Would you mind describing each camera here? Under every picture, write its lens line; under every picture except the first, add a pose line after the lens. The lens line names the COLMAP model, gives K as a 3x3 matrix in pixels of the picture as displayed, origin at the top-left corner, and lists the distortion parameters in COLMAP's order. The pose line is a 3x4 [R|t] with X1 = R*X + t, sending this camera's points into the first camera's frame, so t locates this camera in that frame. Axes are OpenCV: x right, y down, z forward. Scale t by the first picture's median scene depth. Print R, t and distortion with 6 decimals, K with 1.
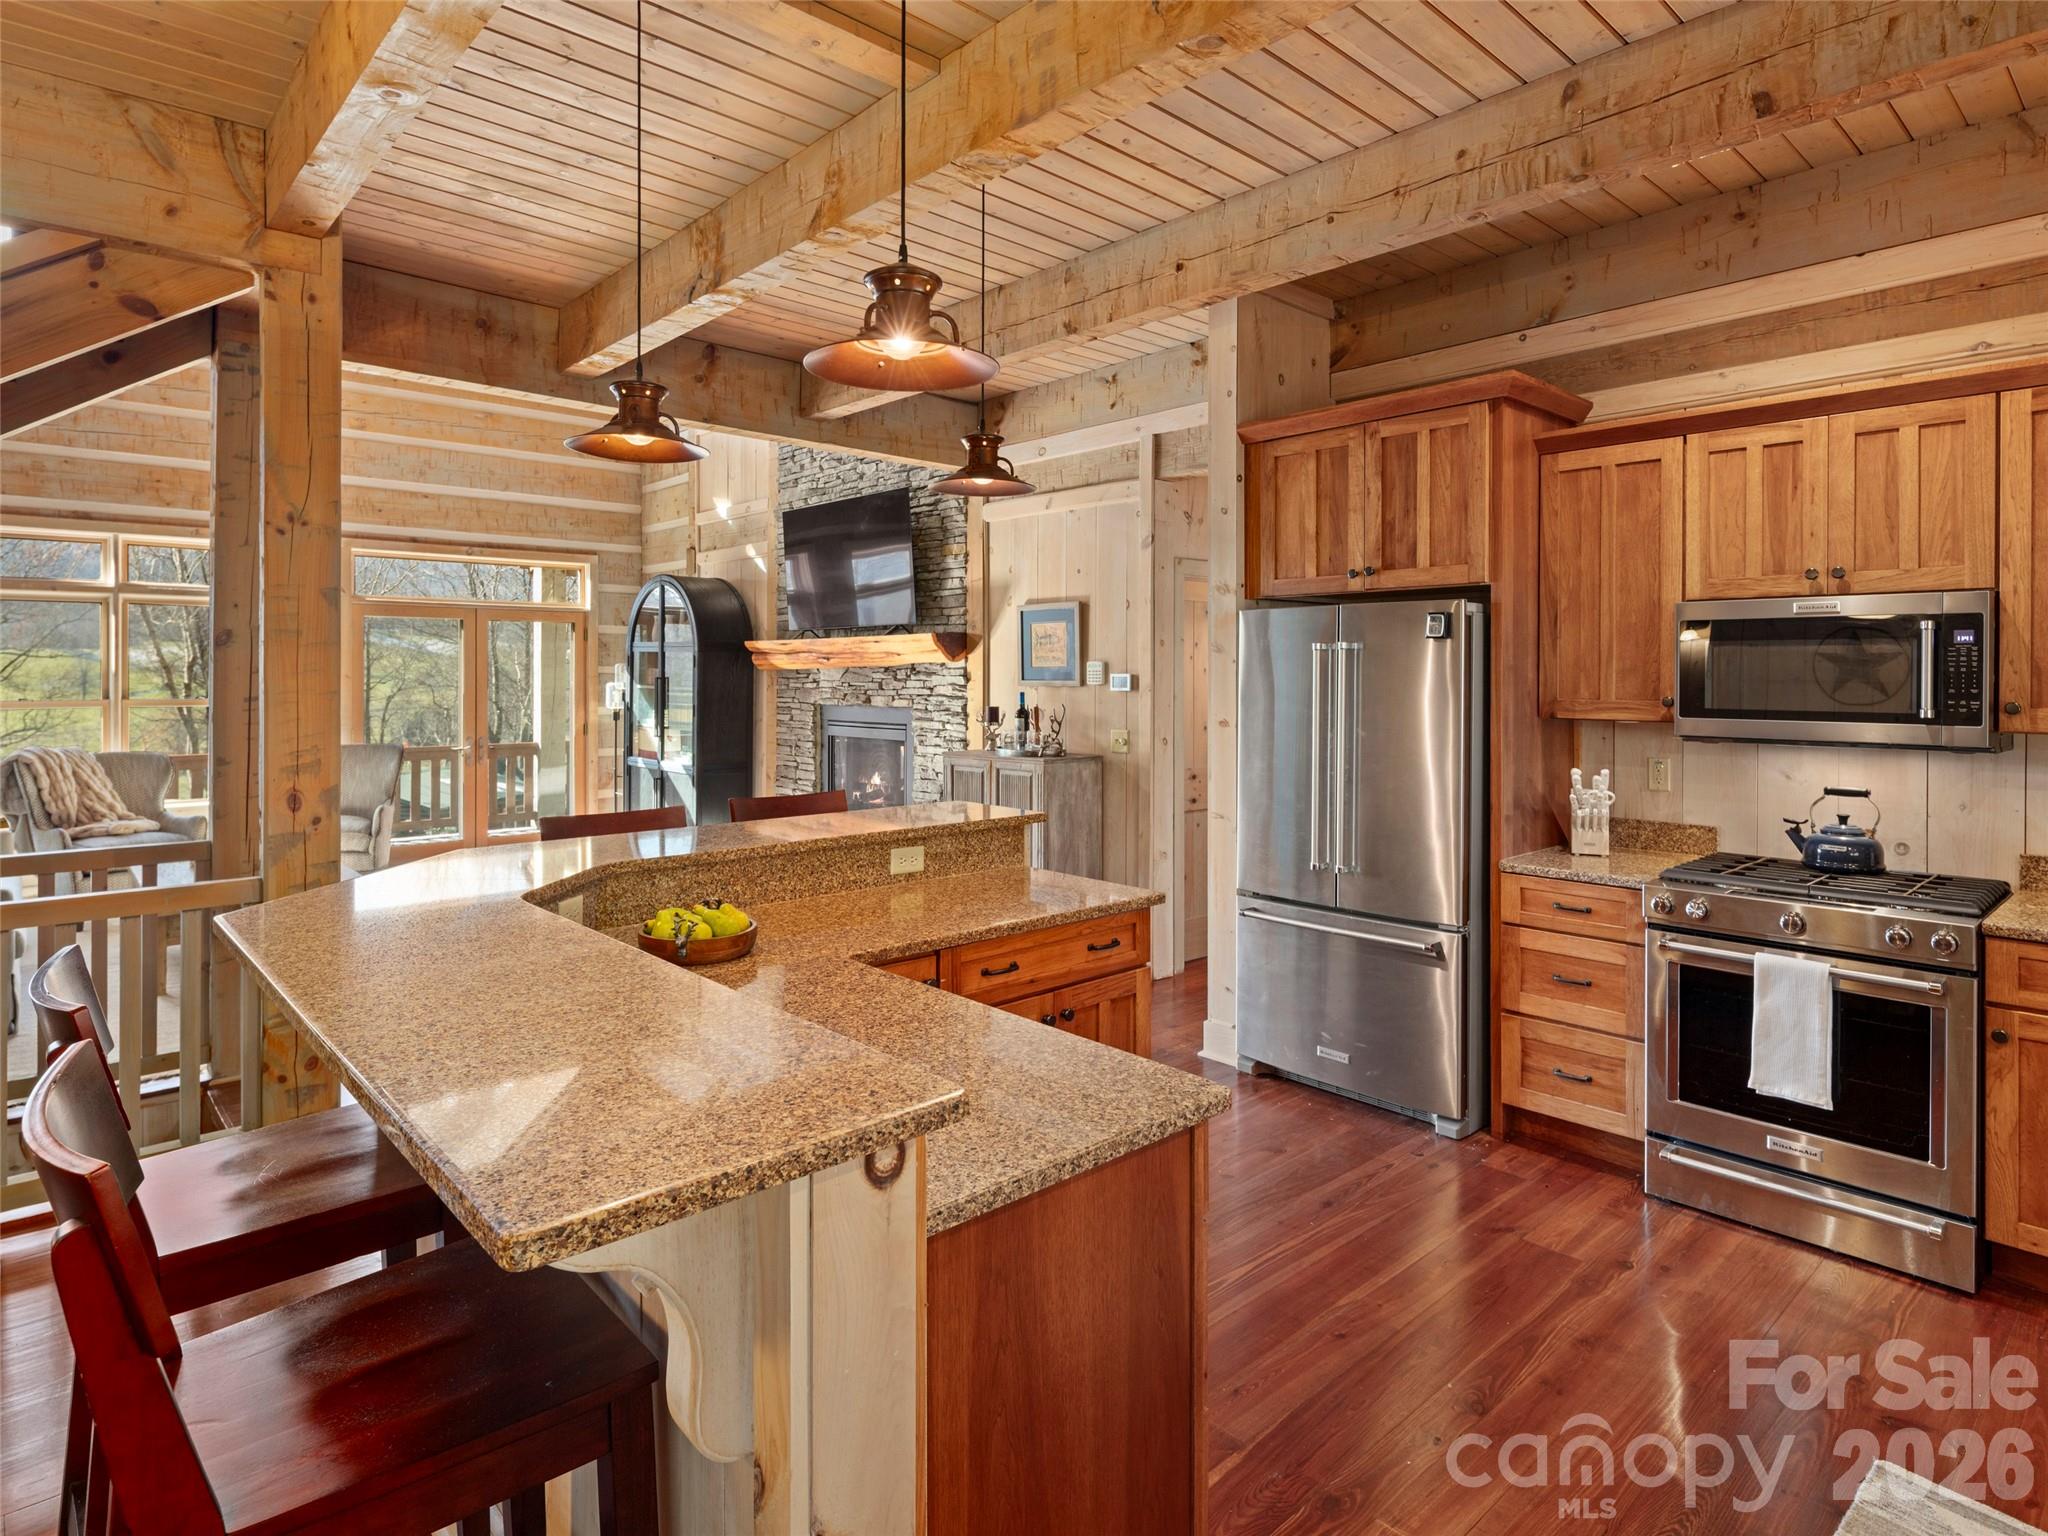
lens RADIAL K [[1126.5, 0, 1027.0], [0, 1126.5, 674.0], [0, 0, 1]] dist [0.011632, -0.009311]
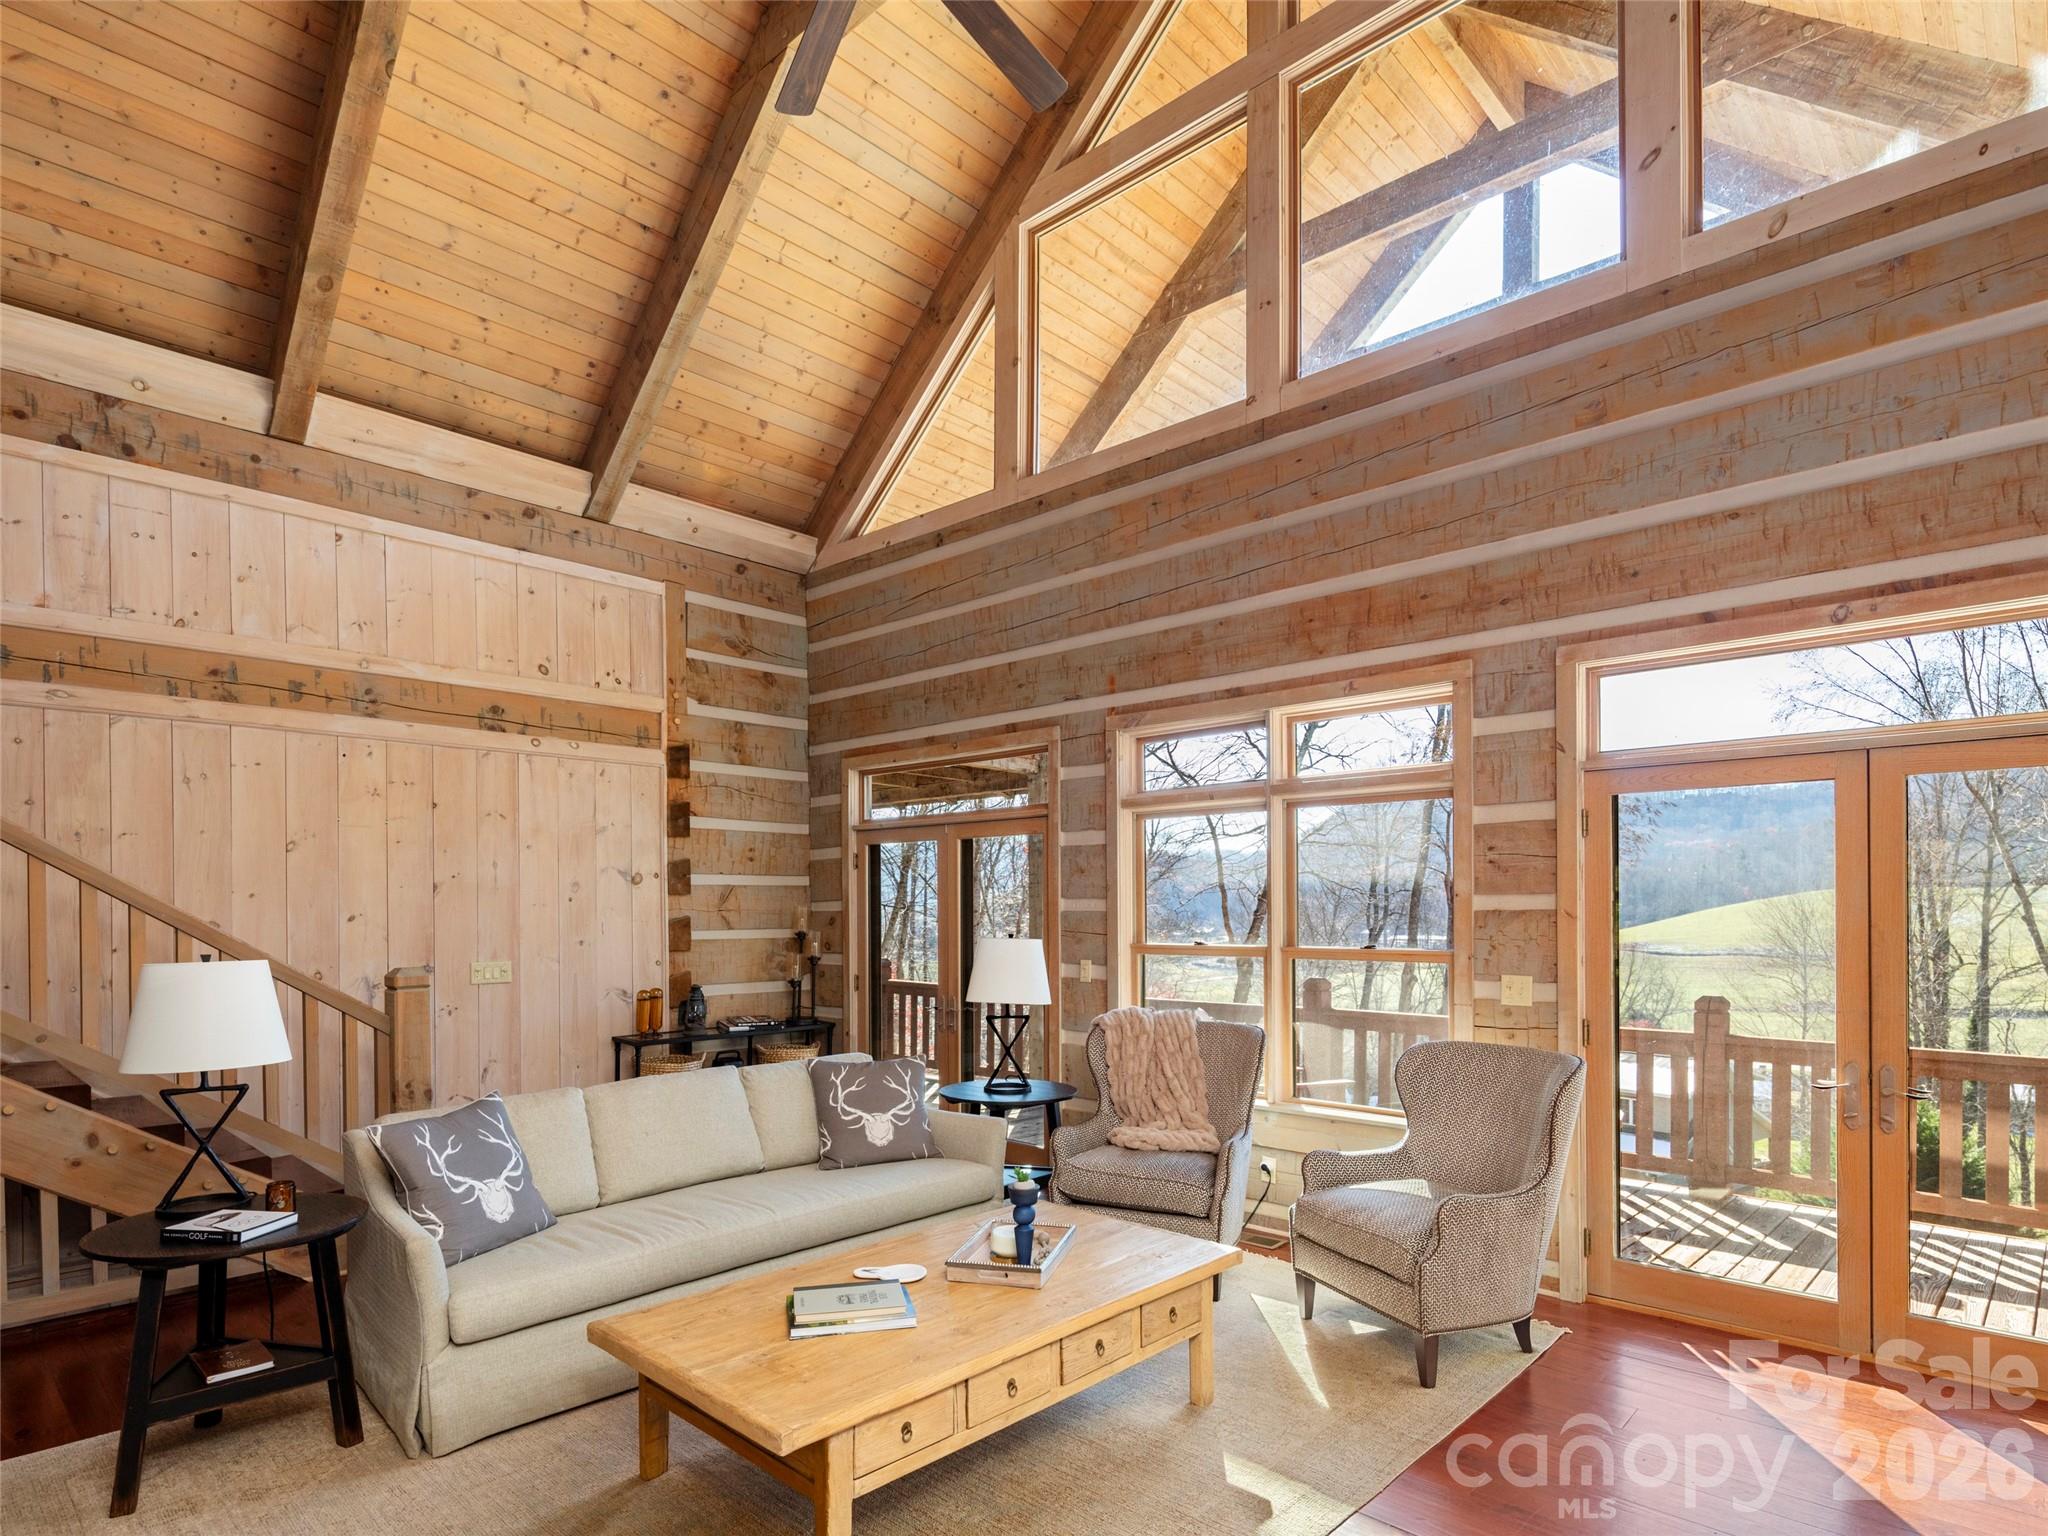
lens RADIAL K [[1126.5, 0, 1023.9], [0, 1126.5, 907.3], [0, 0, 1]] dist [0.011632, -0.009311]
pose [[0.066714, 0.000256, -0.997772, -0.223014], [0.004206, 0.999991, 0.000537, -0.006070], [0.997763, -0.004232, 0.066712, 1.497512]]
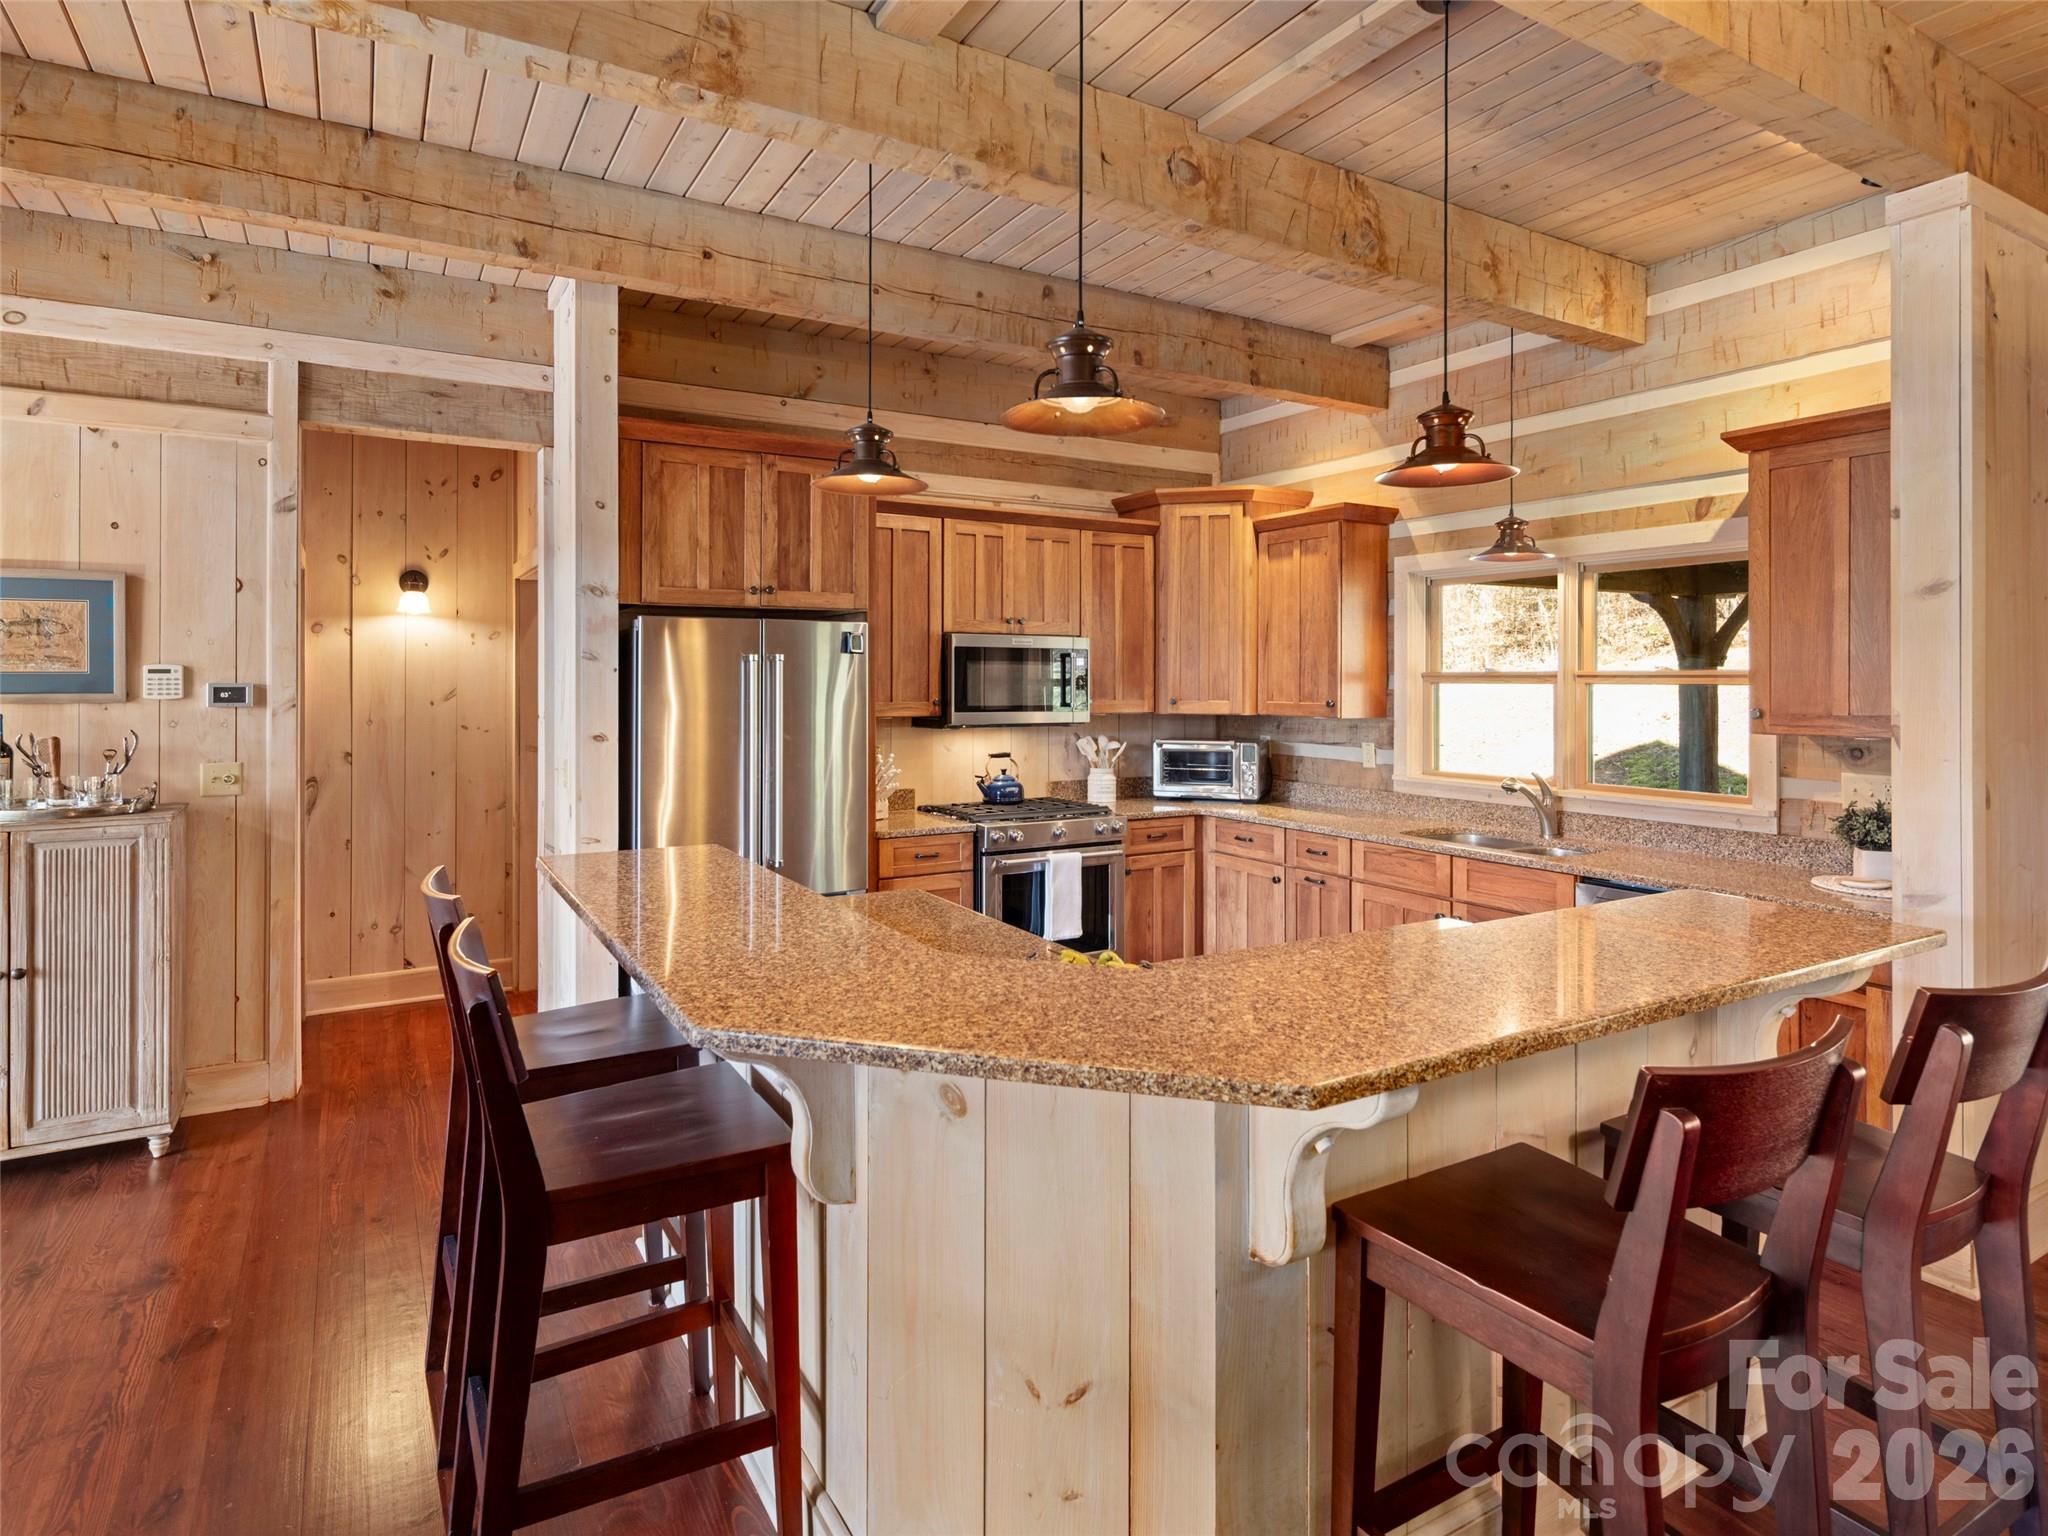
lens RADIAL K [[1126.5, 0, 998.1], [0, 1126.5, 673.6], [0, 0, 1]] dist [0.011632, -0.009311]
pose [[0.226857, 0.003800, 0.973921, -0.715383], [-0.002434, 0.999991, -0.003334, -0.006325], [-0.973925, -0.001614, 0.226864, 0.533177]]
